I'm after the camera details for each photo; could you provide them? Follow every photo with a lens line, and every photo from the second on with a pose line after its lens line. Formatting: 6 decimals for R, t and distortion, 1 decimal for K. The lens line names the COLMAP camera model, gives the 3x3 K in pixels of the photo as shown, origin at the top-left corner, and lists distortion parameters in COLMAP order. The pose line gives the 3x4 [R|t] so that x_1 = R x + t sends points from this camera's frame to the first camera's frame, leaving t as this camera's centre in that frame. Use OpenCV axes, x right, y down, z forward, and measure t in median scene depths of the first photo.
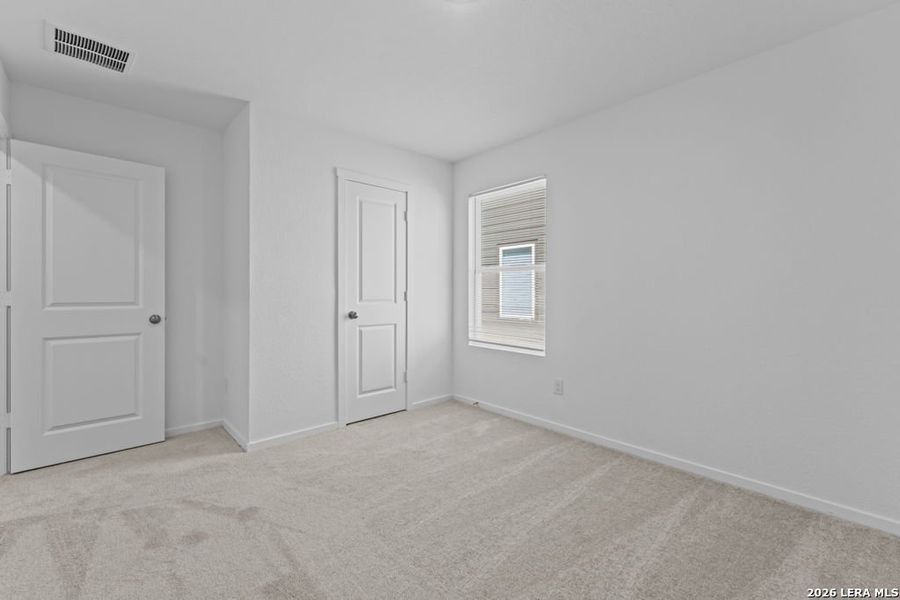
lens RADIAL K [[379.7, 0, 450.0], [0, 379.7, 300.0], [0, 0, 1]] dist [-0.001745, -0.000667]
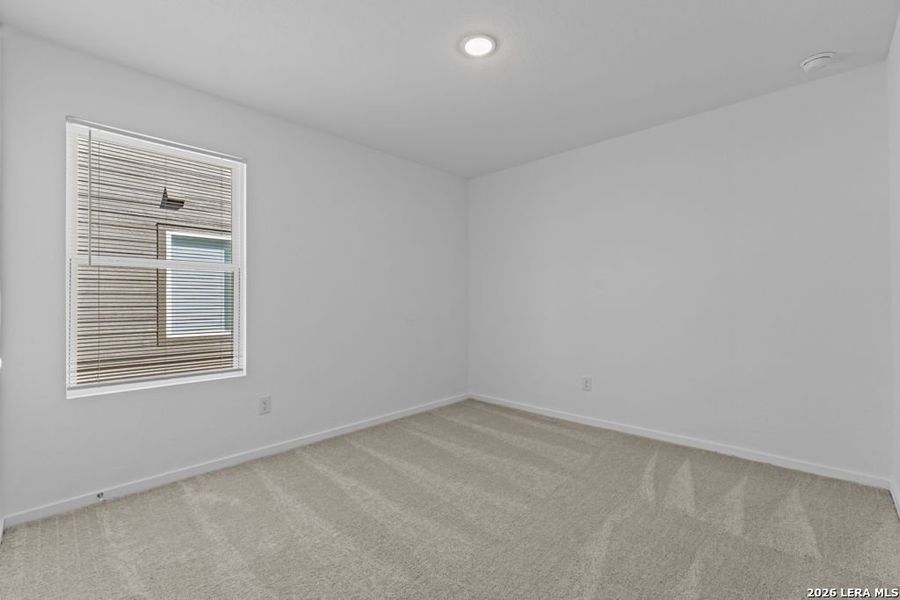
lens RADIAL K [[379.7, 0, 450.0], [0, 379.7, 300.0], [0, 0, 1]] dist [-0.001745, -0.000667]
pose [[-0.058049, -0.002923, 0.998309, -0.226001], [0.018125, 0.999828, 0.003981, -0.004636], [-0.998149, 0.018325, -0.057986, 0.222090]]
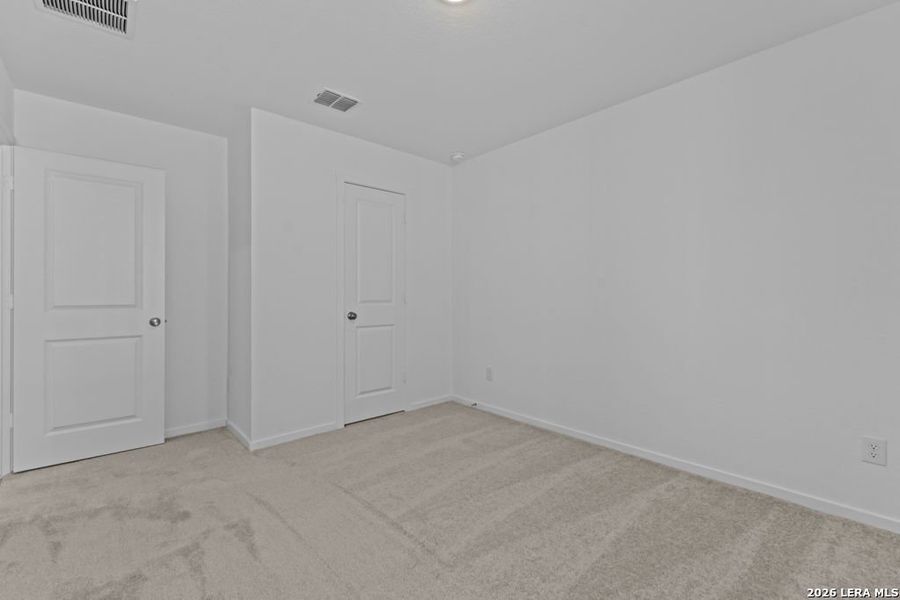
lens RADIAL K [[383.2, 0, 454.9], [0, 383.2, 296.7], [0, 0, 1]] dist [-0.009032, 0.000138]
pose [[0.999980, -0.003038, 0.005612, 0.050471], [0.003105, 0.999924, -0.011928, -0.002073], [-0.005576, 0.011945, 0.999913, -0.068312]]
